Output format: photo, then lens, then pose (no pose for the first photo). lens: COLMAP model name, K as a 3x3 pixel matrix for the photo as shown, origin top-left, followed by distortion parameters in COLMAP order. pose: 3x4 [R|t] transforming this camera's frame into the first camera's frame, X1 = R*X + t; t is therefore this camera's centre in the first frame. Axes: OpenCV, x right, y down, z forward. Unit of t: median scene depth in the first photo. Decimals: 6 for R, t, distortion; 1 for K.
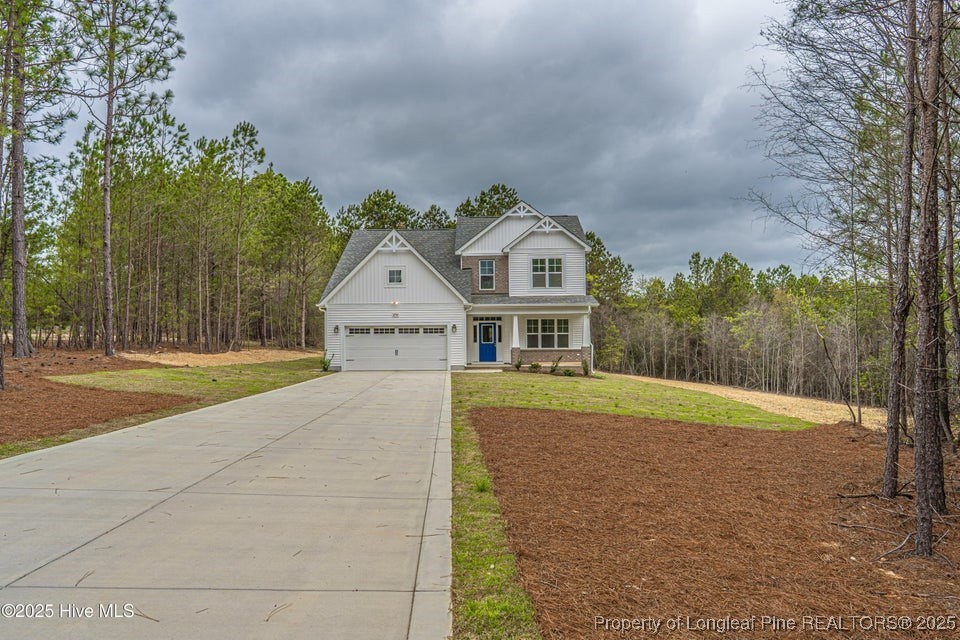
lens RADIAL K [[658.8, 0, 479.2], [0, 658.8, 317.8], [0, 0, 1]] dist [0.002400, 0.002586]
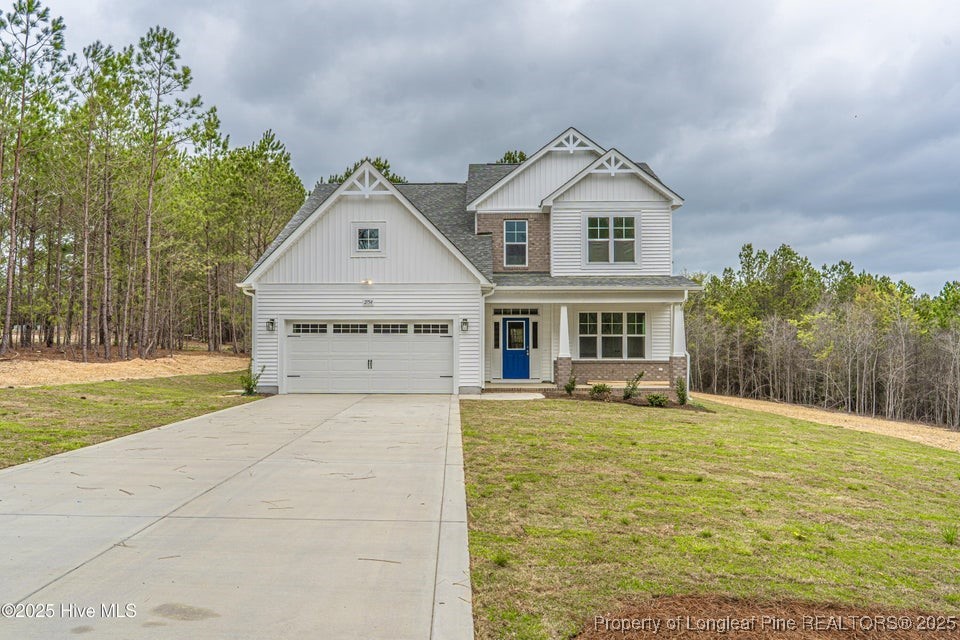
lens RADIAL K [[658.8, 0, 478.2], [0, 658.8, 321.2], [0, 0, 1]] dist [0.002400, 0.002586]
pose [[0.999944, 0.008625, -0.006208, -0.020172], [-0.008645, 0.999958, -0.003182, 0.013052], [0.006180, 0.003236, 0.999976, 0.362549]]
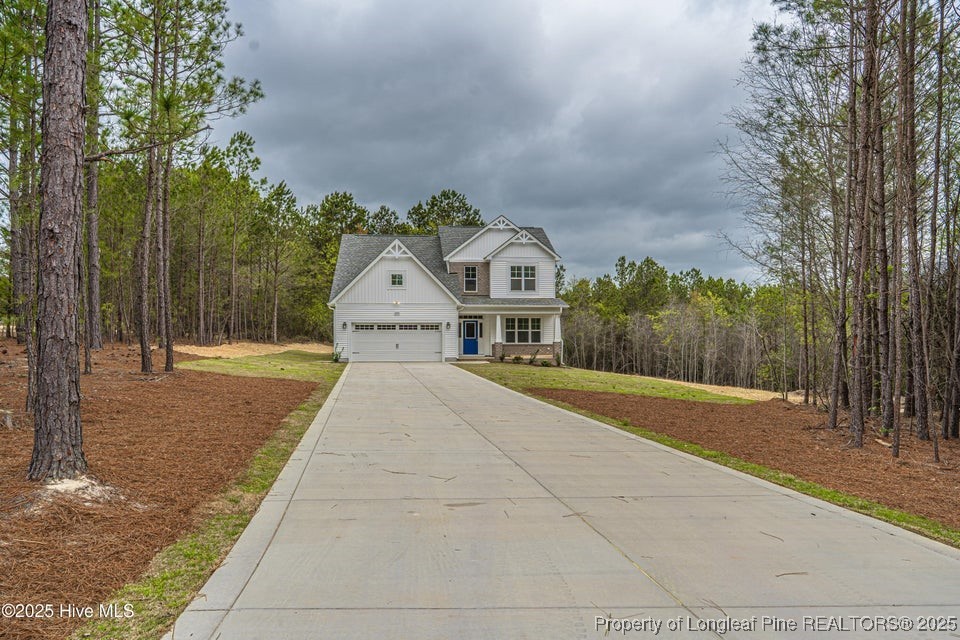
lens RADIAL K [[658.8, 0, 471.6], [0, 658.8, 321.2], [0, 0, 1]] dist [0.002400, 0.002586]
pose [[0.991866, 0.009809, 0.126910, -0.132595], [-0.011739, 0.999826, 0.014473, -0.008231], [-0.126746, -0.015845, 0.991809, -0.141725]]
